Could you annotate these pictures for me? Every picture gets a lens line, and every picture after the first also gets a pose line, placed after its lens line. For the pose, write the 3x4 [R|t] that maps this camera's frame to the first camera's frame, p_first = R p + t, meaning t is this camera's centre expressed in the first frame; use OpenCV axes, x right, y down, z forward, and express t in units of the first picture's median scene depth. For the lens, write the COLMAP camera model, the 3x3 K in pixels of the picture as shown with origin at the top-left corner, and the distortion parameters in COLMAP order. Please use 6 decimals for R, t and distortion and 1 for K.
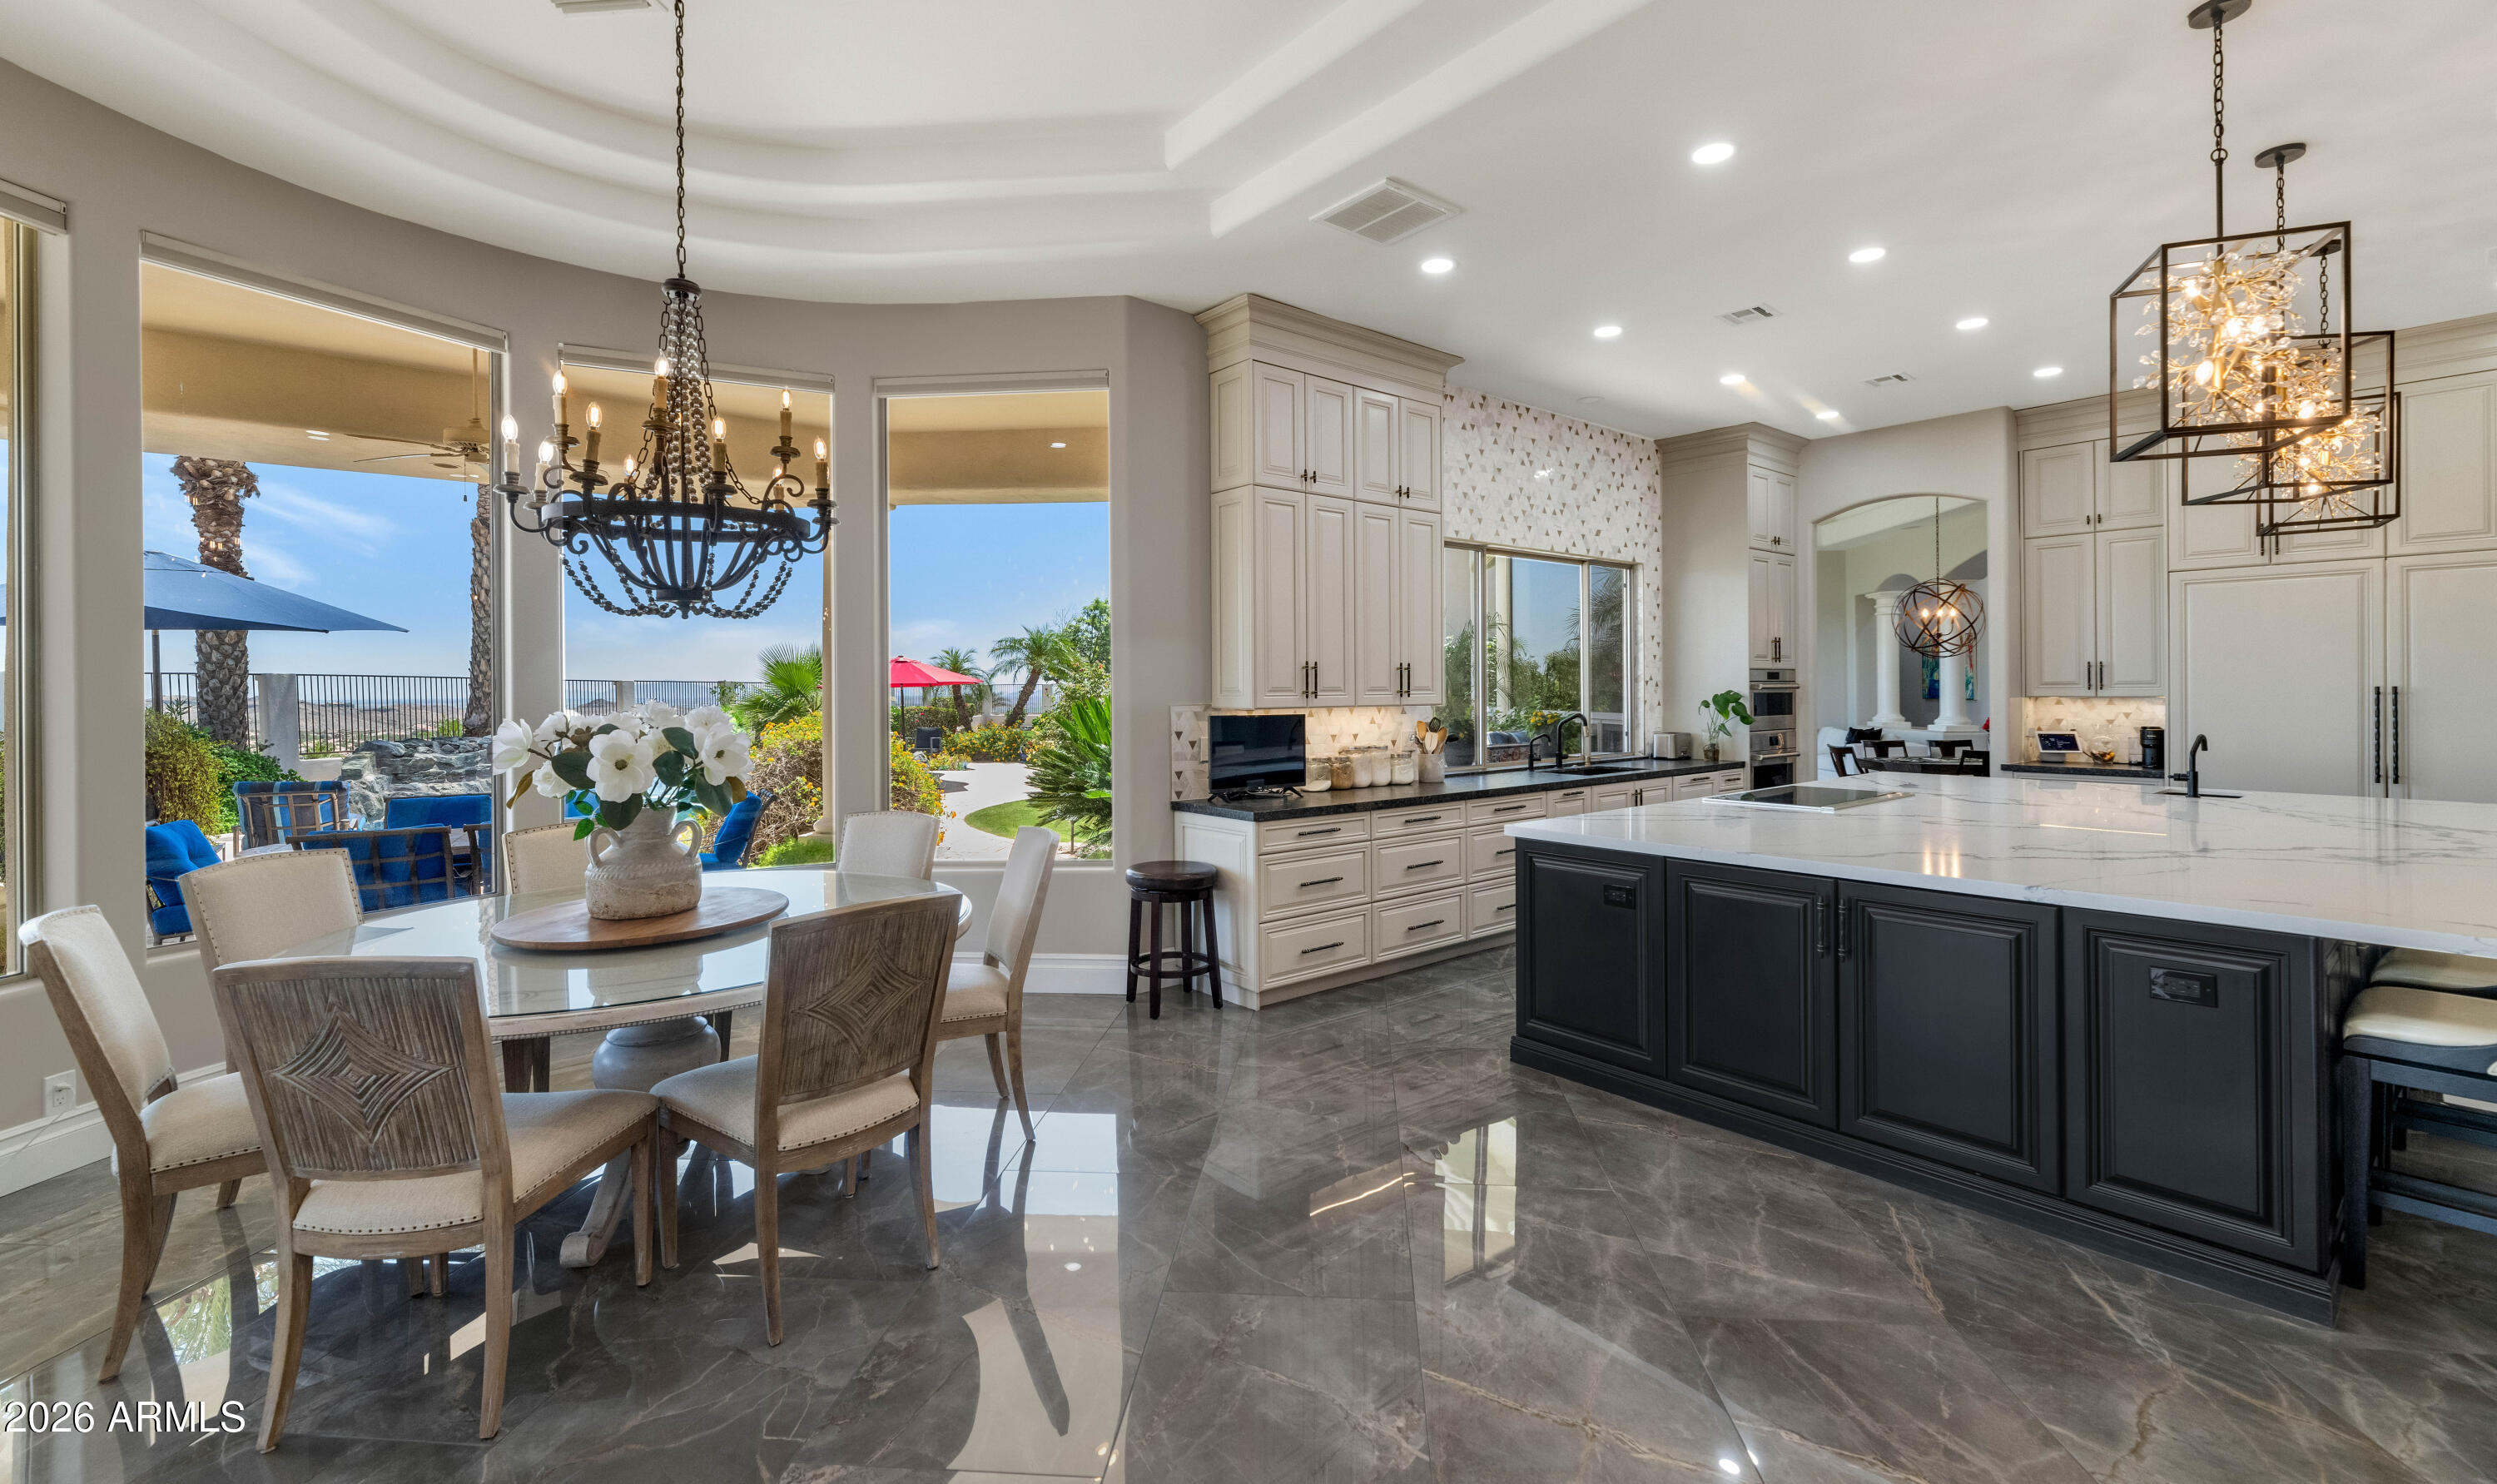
lens RADIAL K [[1059.1, 0, 1258.7], [0, 1059.1, 683.2], [0, 0, 1]] dist [0.000439, 0.000008]
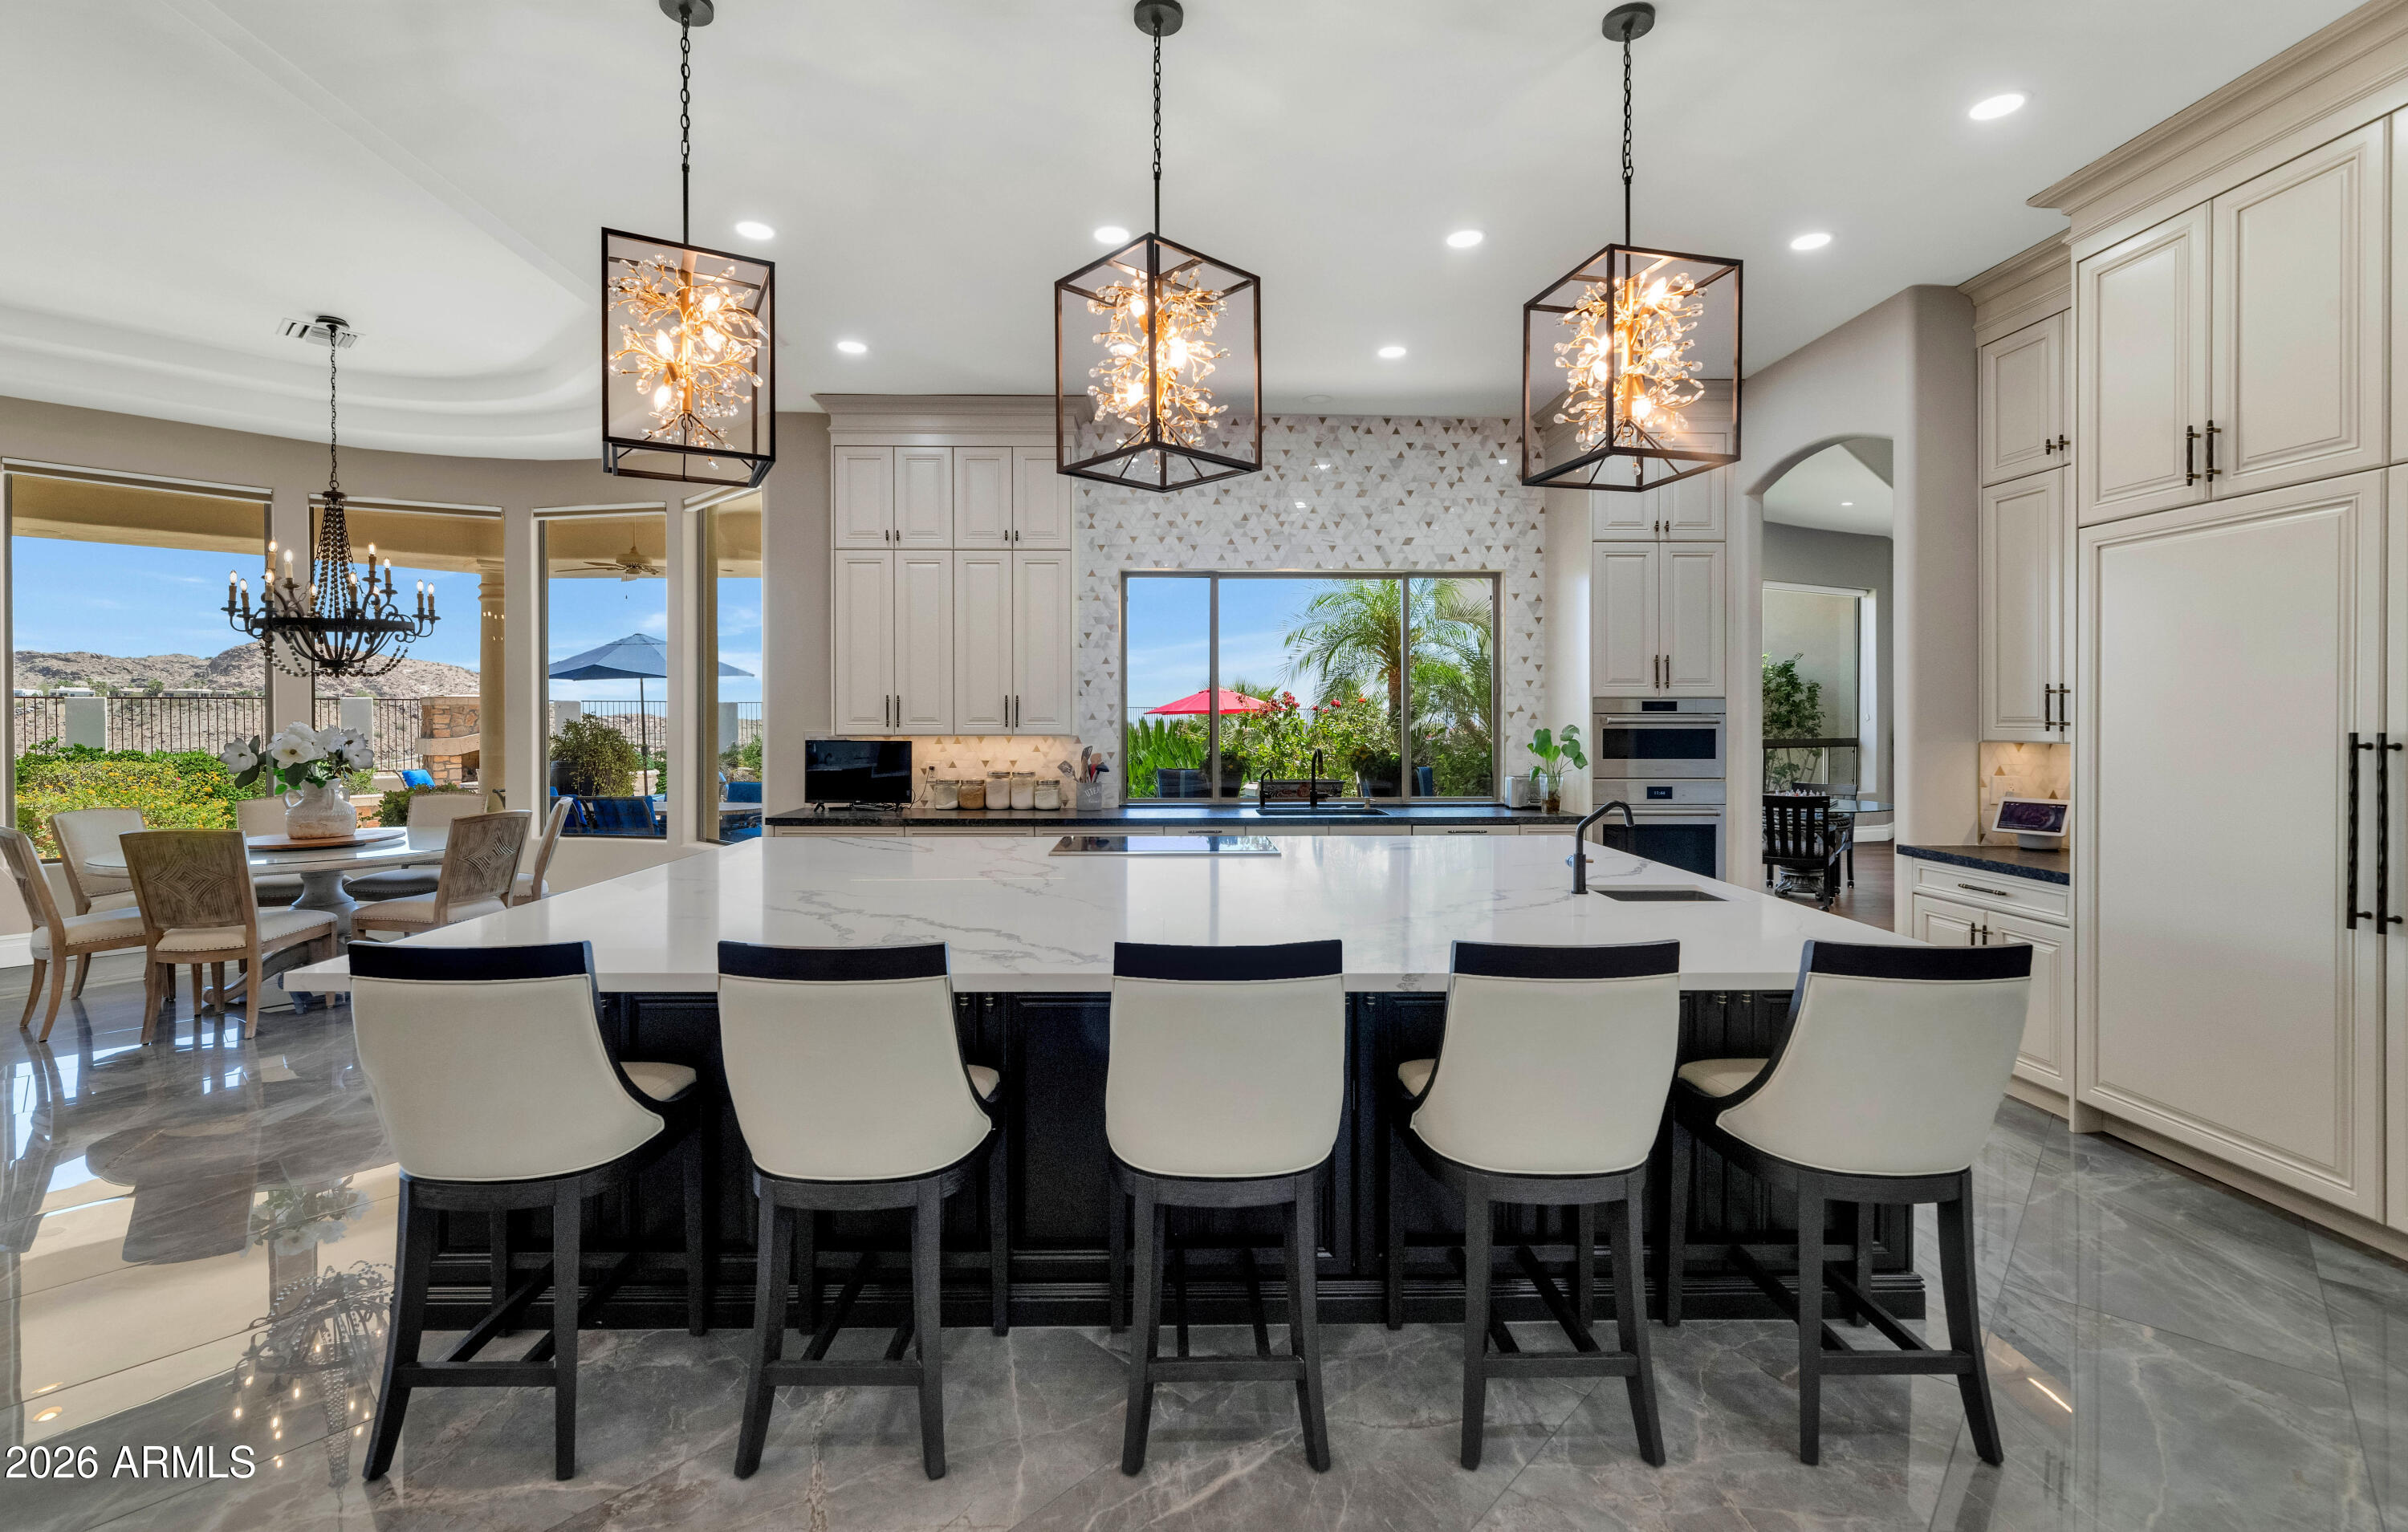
lens RADIAL K [[1040.3, 0, 1199.3], [0, 1040.3, 719.3], [0, 0, 1]] dist [-0.015866, -0.000020]
pose [[0.769264, 0.008741, -0.638871, 0.867218], [-0.003350, 0.999948, 0.009647, -0.005156], [0.638922, -0.005281, 0.769253, 0.281679]]
